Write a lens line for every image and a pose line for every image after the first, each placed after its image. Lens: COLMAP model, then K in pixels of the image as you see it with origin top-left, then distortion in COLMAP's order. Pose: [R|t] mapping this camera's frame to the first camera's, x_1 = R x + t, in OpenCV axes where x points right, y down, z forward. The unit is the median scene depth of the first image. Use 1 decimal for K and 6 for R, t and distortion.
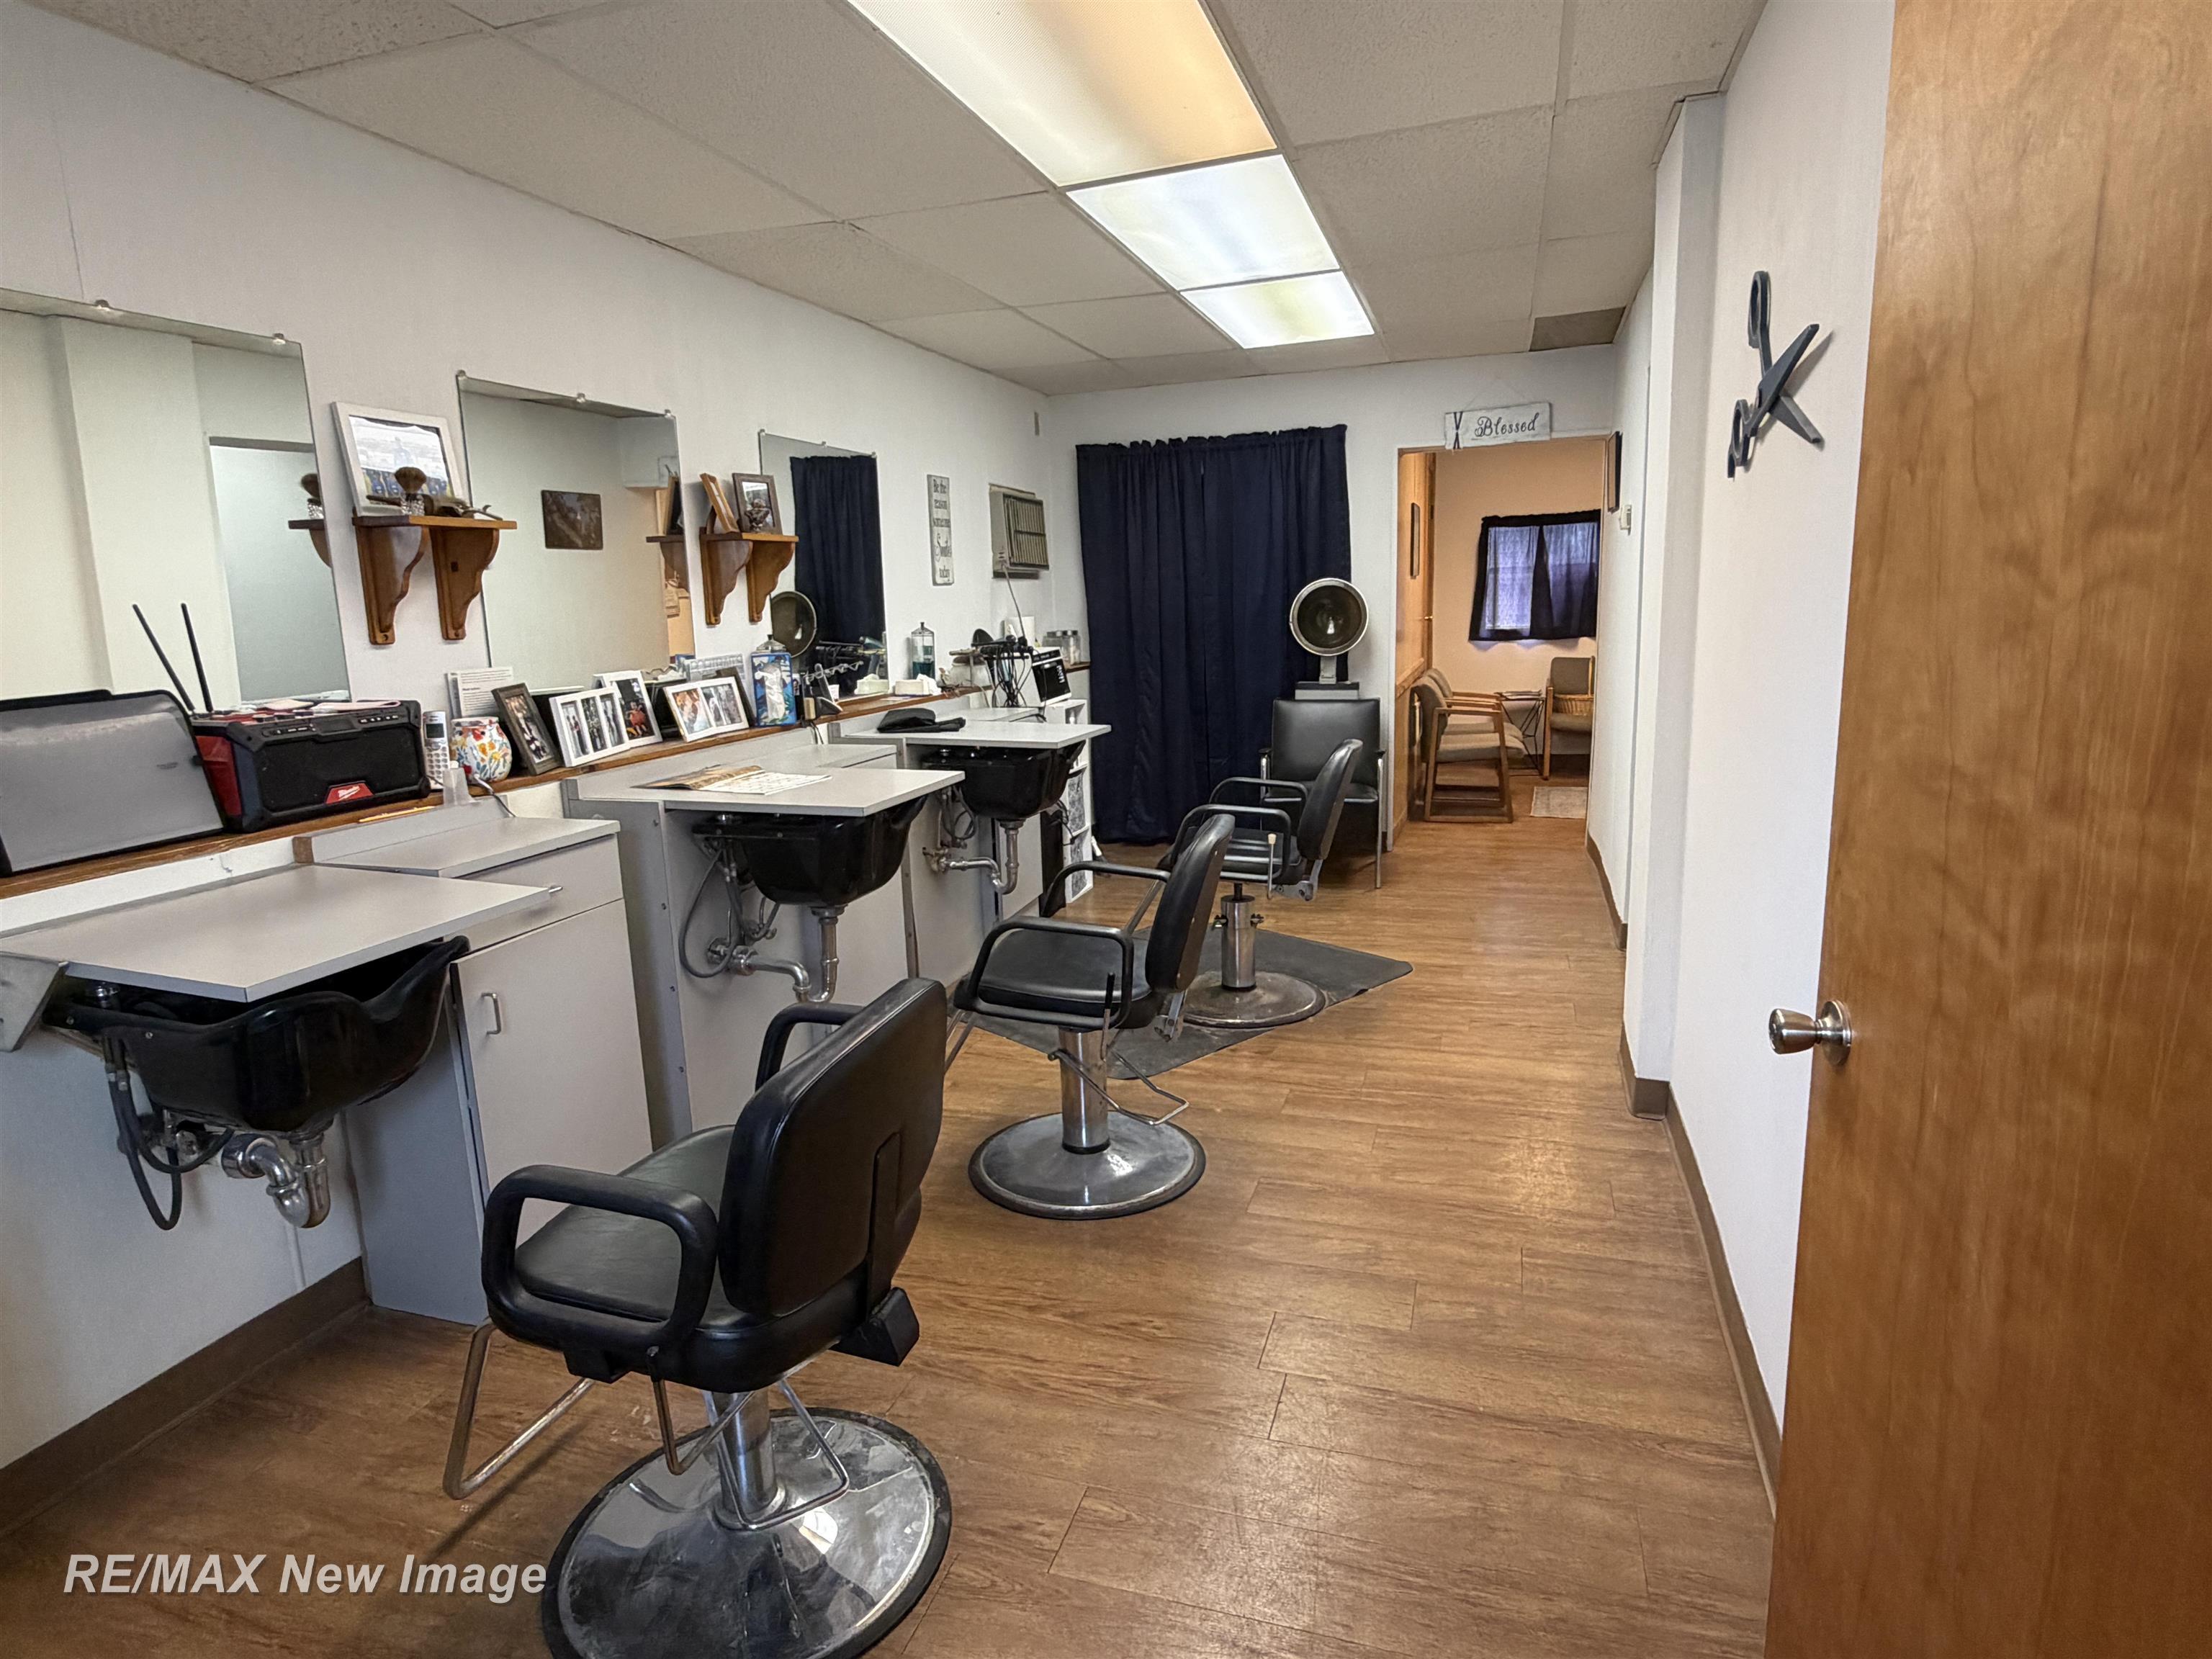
lens RADIAL K [[1220.8, 0, 1103.0], [0, 1220.8, 823.9], [0, 0, 1]] dist [0.000622, 0.000017]
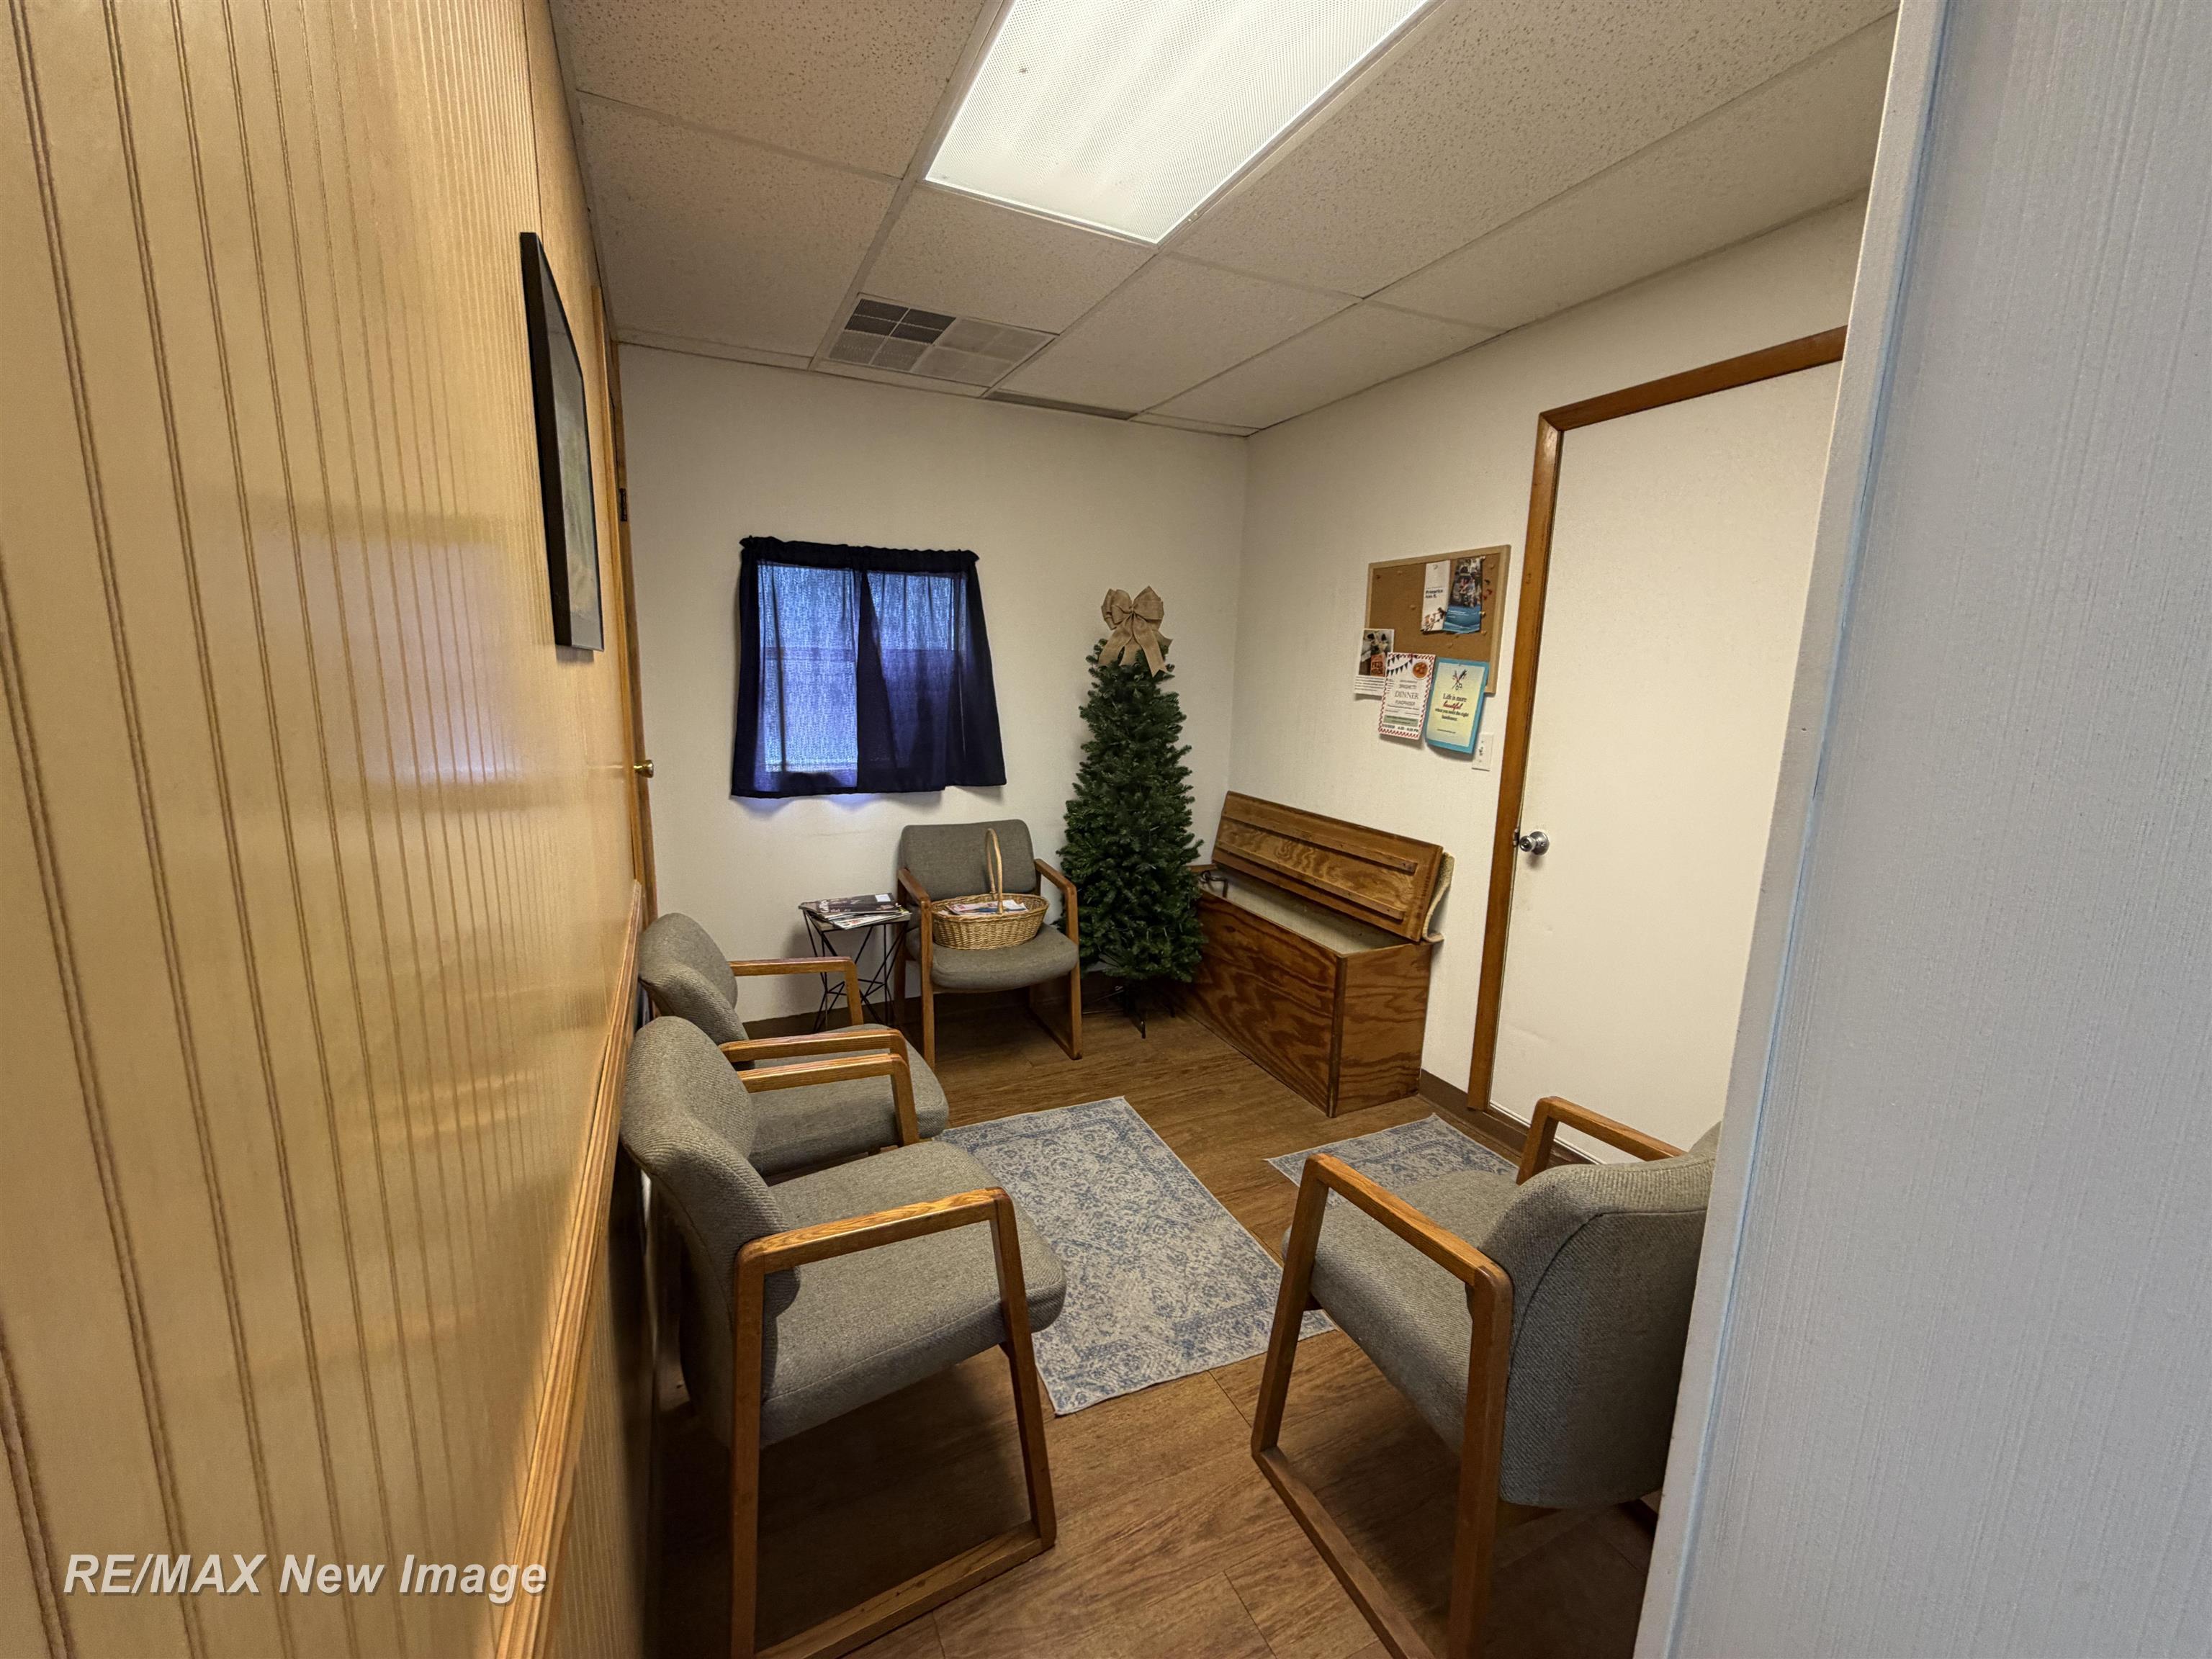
lens RADIAL K [[876.9, 0, 1103.0], [0, 876.9, 823.8], [0, 0, 1]] dist [0.007573, 0.000043]
pose [[0.716769, -0.069288, 0.693860, 0.168990], [0.081041, 0.996586, 0.015802, -0.136106], [-0.692585, 0.044905, 0.719937, 0.667729]]
